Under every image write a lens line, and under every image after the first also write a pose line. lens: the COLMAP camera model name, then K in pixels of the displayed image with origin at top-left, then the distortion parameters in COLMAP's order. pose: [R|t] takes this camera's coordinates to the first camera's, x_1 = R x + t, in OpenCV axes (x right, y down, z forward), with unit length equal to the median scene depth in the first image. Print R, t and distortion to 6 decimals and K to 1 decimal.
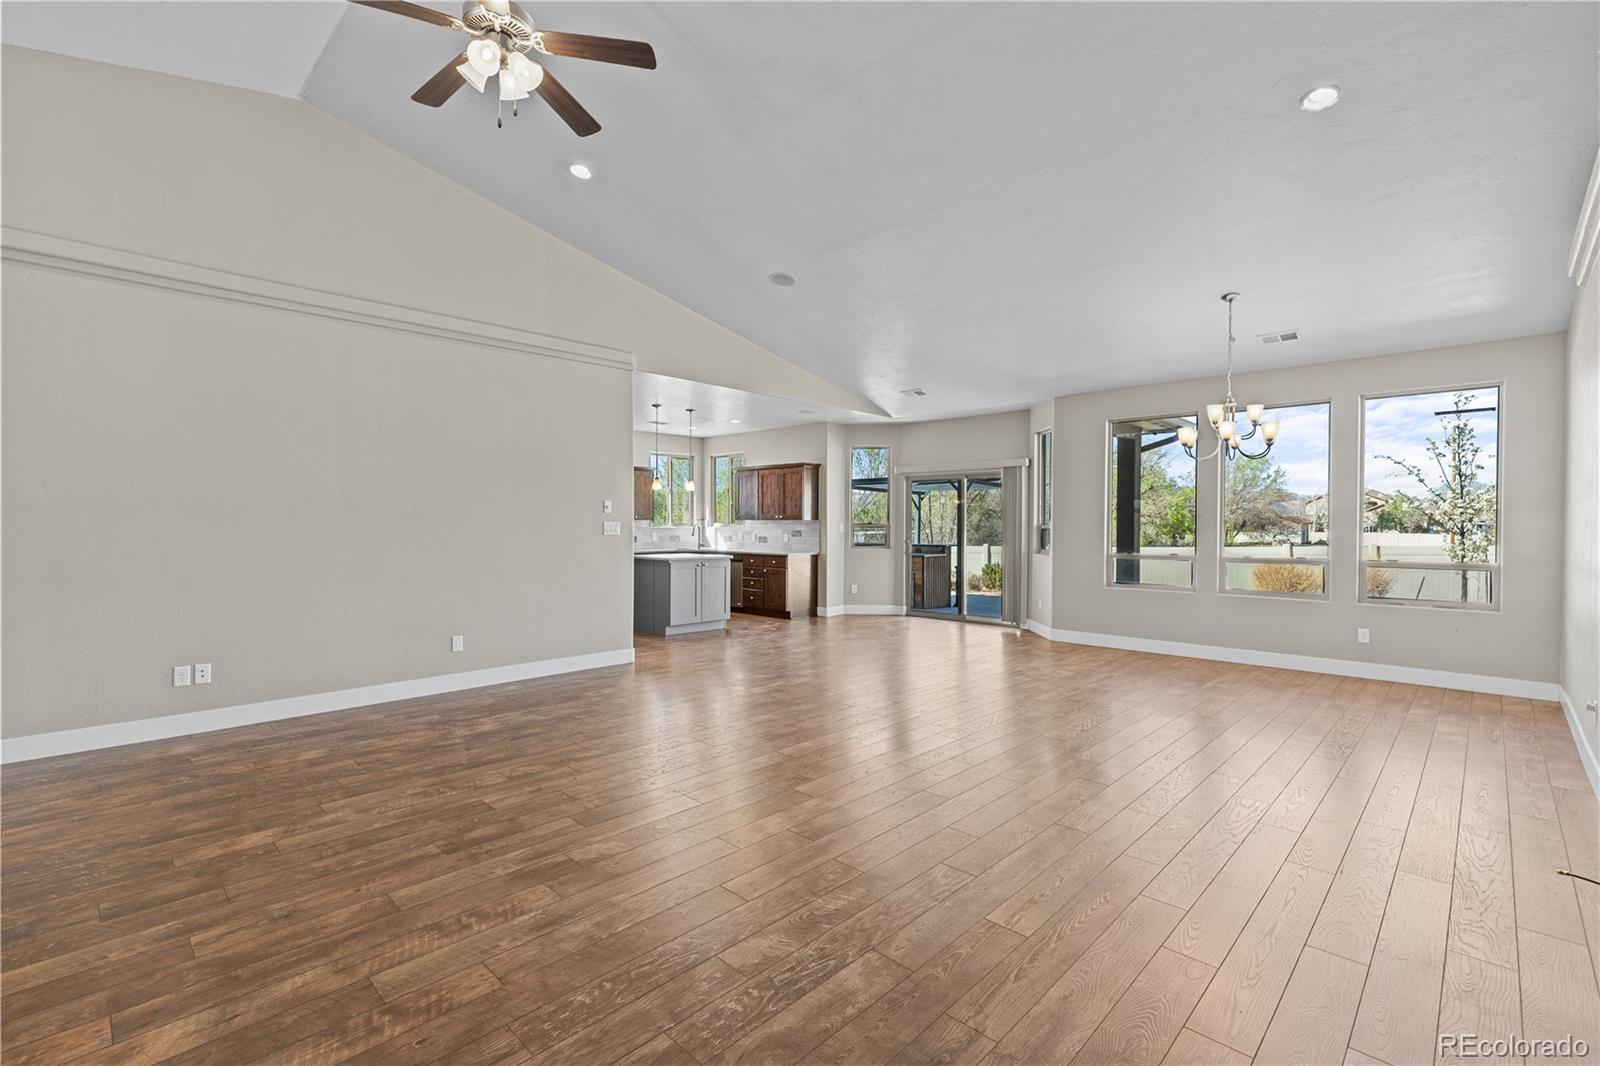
lens RADIAL K [[711.9, 0, 799.0], [0, 711.9, 528.7], [0, 0, 1]] dist [0.000918, 0.002029]
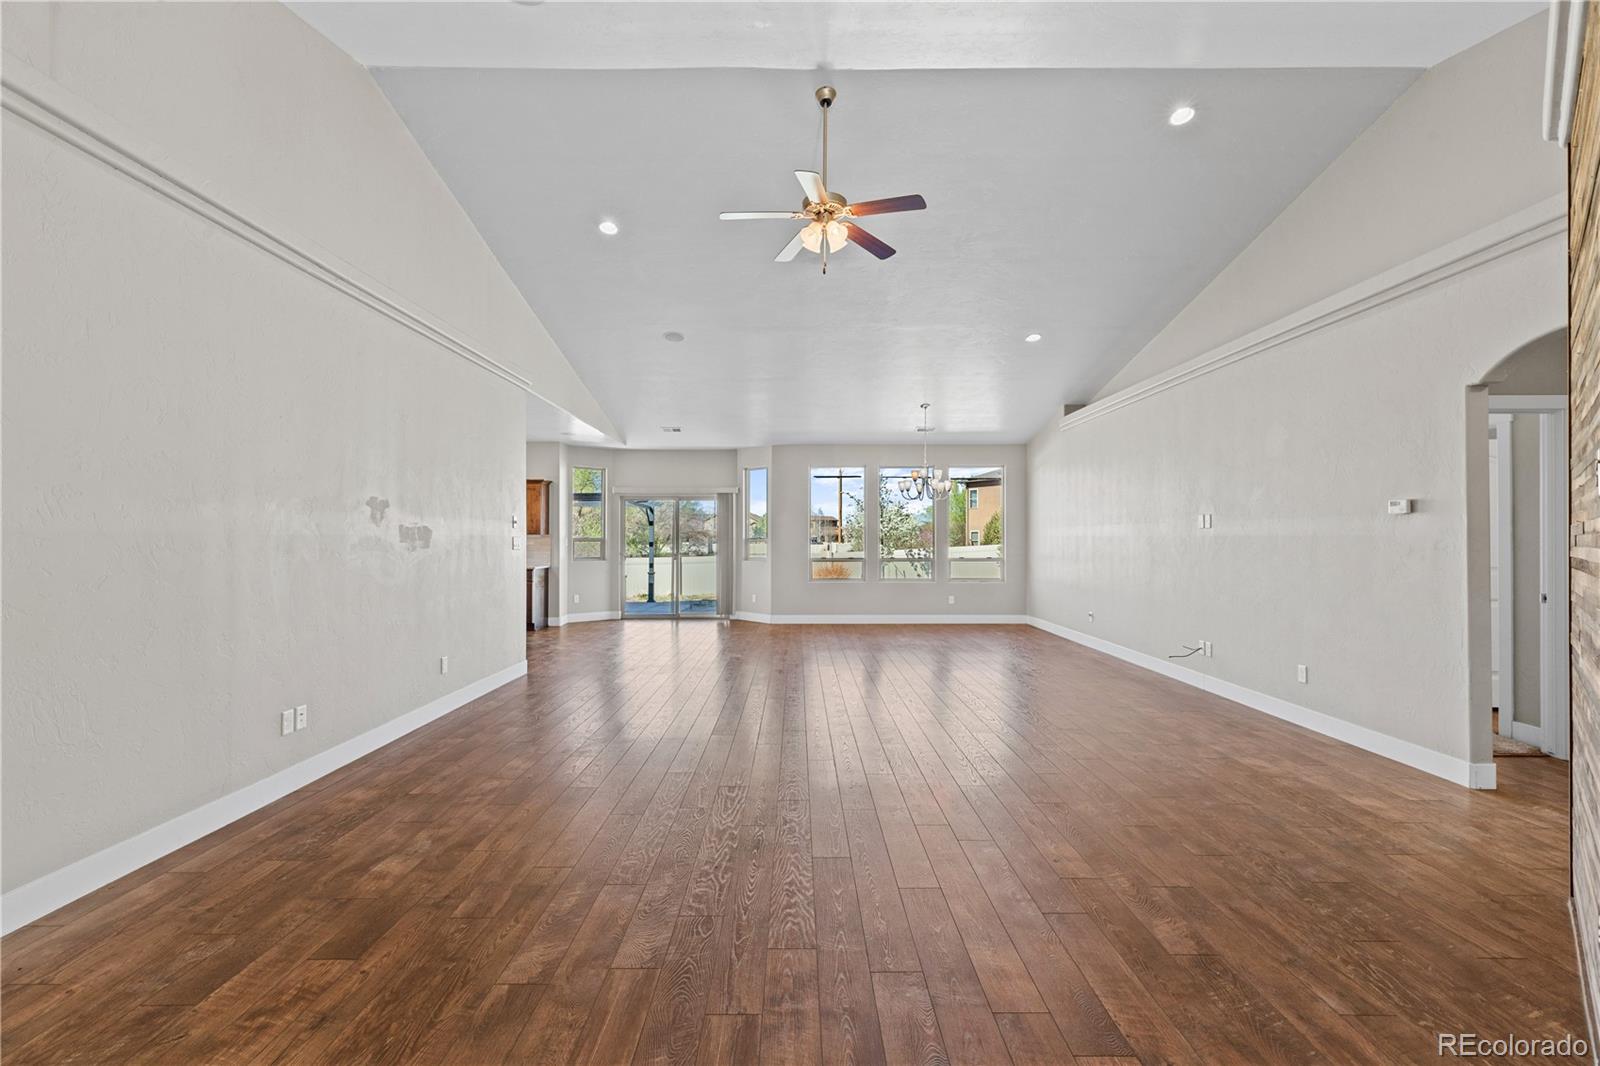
lens RADIAL K [[711.9, 0, 806.0], [0, 711.9, 536.3], [0, 0, 1]] dist [0.000918, 0.002029]
pose [[0.706875, 0.001095, 0.707338, -0.496120], [0.005840, 0.999956, -0.007384, 0.000178], [-0.707315, 0.009350, 0.706837, -0.006488]]
